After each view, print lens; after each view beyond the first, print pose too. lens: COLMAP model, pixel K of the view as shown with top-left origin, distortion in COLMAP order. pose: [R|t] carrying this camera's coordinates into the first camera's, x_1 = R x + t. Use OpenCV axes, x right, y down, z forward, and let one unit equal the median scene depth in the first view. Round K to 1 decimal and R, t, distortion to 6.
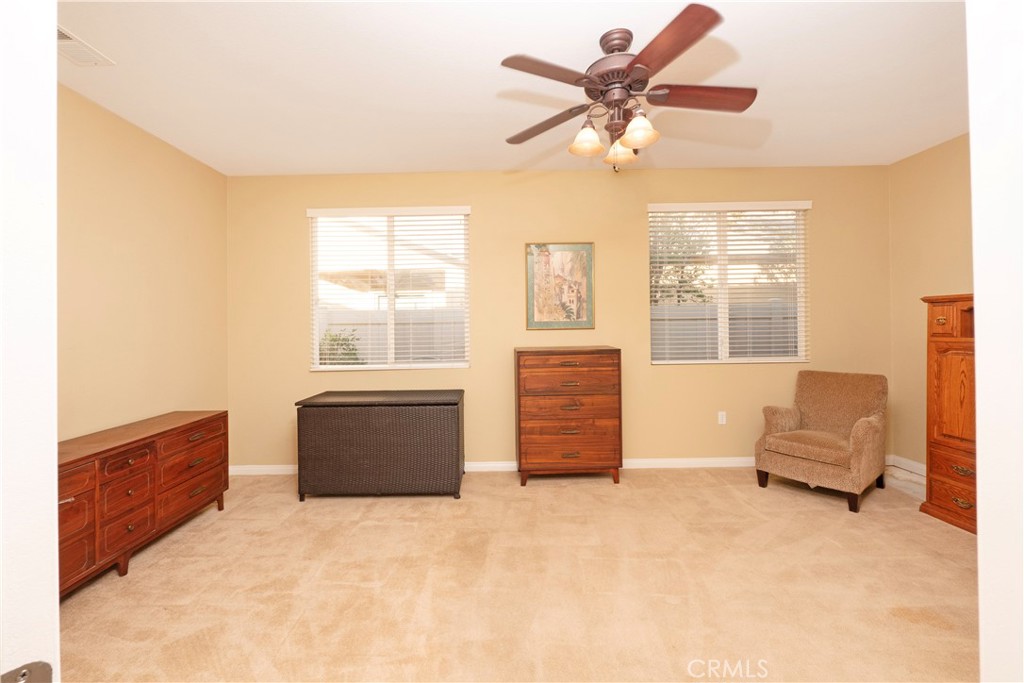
lens RADIAL K [[441.7, 0, 493.4], [0, 441.7, 323.0], [0, 0, 1]] dist [-0.006173, -0.000105]
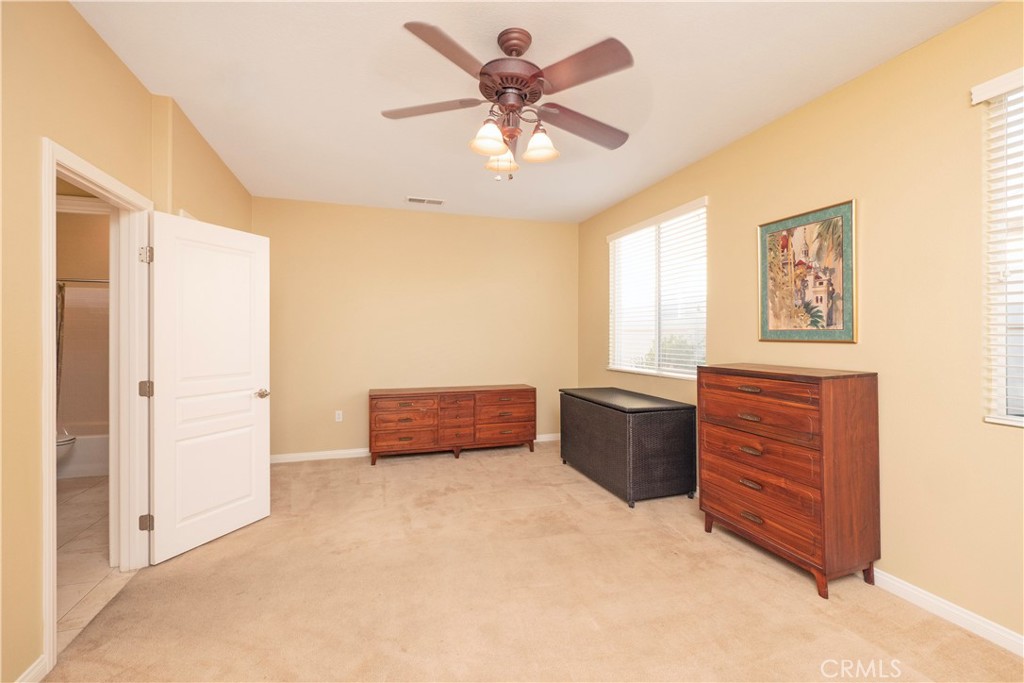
lens RADIAL K [[429.0, 0, 513.9], [0, 429.0, 335.0], [0, 0, 1]] dist [-0.002727, -0.000070]
pose [[0.323943, 0.018079, -0.945904, 0.630775], [0.005310, 0.999767, 0.020927, -0.012068], [0.946062, -0.011802, 0.323771, 0.371398]]
